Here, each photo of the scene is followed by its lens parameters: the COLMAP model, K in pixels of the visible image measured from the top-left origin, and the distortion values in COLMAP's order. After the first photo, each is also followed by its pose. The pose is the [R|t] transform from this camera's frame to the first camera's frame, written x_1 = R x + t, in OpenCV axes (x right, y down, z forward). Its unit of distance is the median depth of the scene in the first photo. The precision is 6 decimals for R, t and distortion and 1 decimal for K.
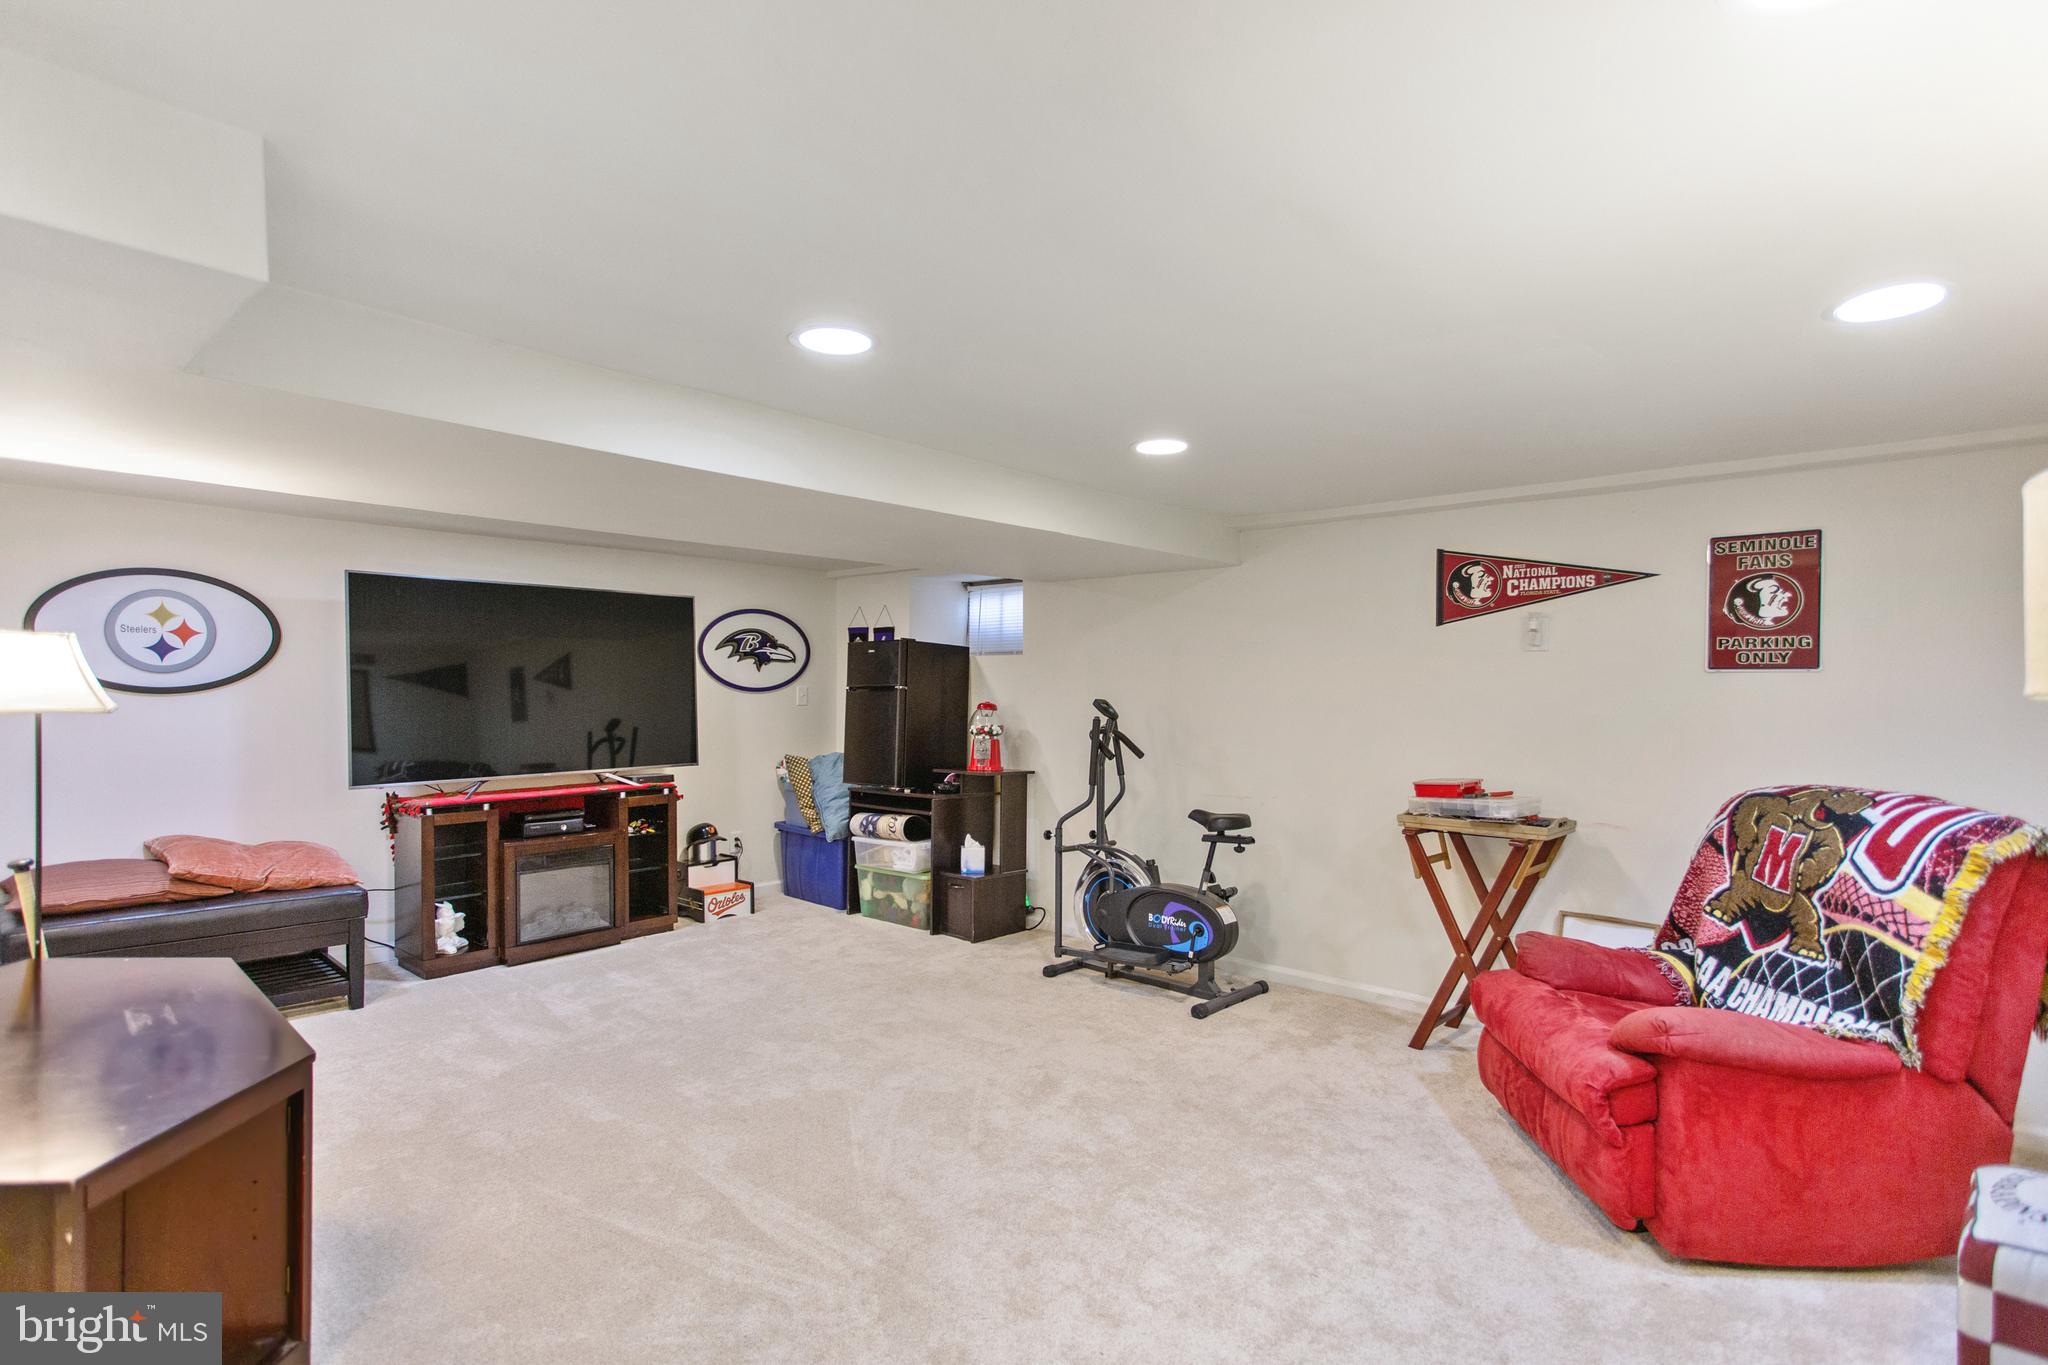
lens RADIAL K [[981.7, 0, 1017.8], [0, 981.7, 675.4], [0, 0, 1]] dist [0.004059, 0.001632]
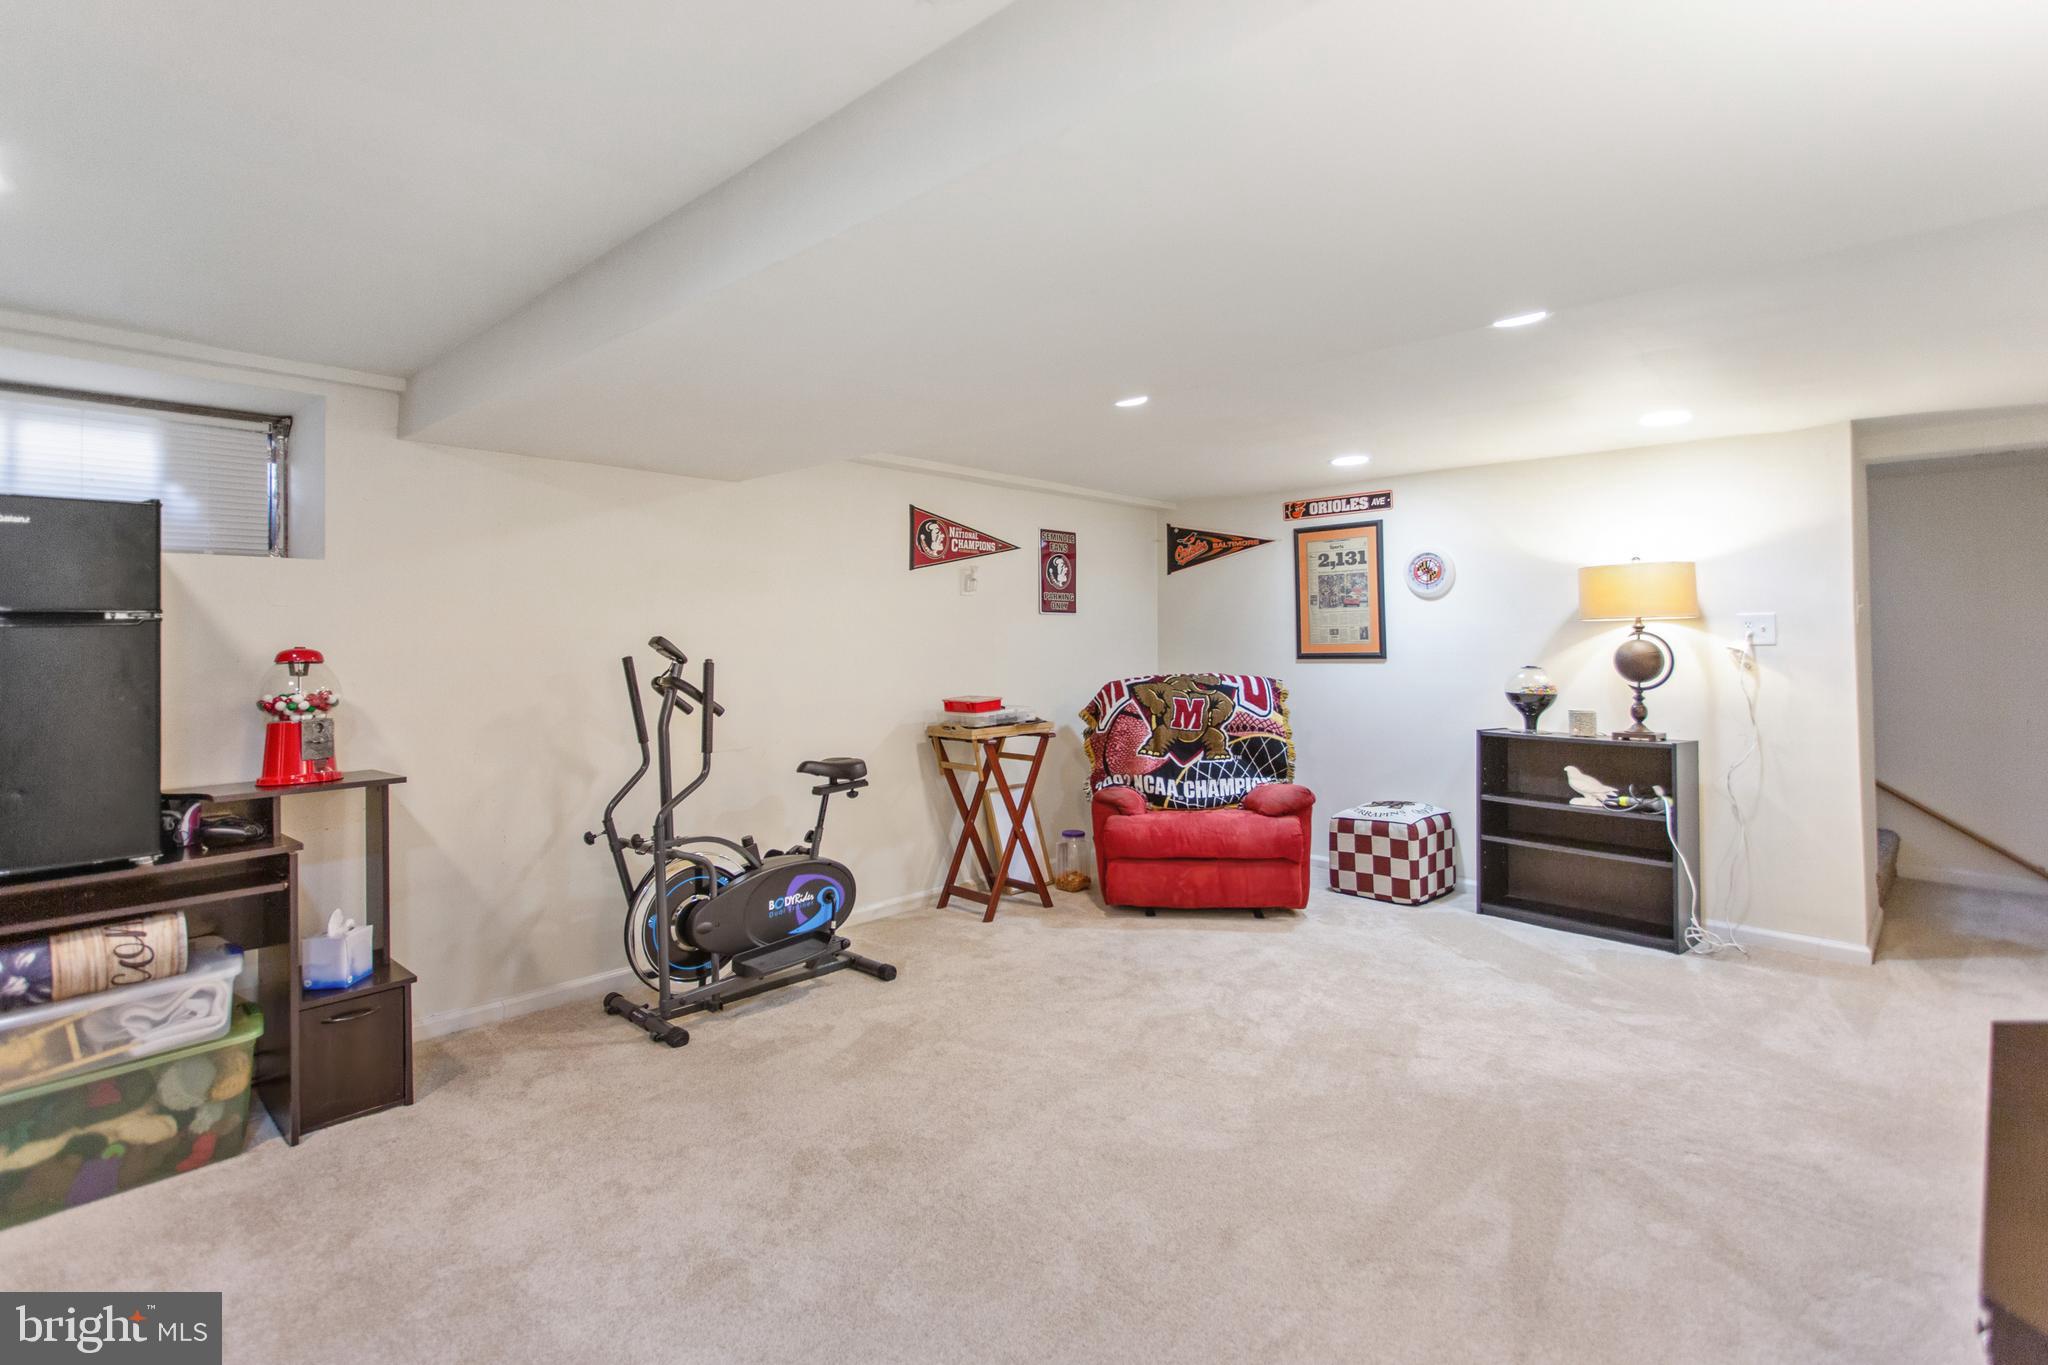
lens RADIAL K [[976.6, 0, 1024.7], [0, 976.6, 607.3], [0, 0, 1]] dist [0.003296, 0.000765]
pose [[0.025817, 0.028342, 0.999265, -0.769853], [-0.003988, 0.999593, -0.028249, 0.027224], [-0.999659, -0.003256, 0.025919, 0.890020]]
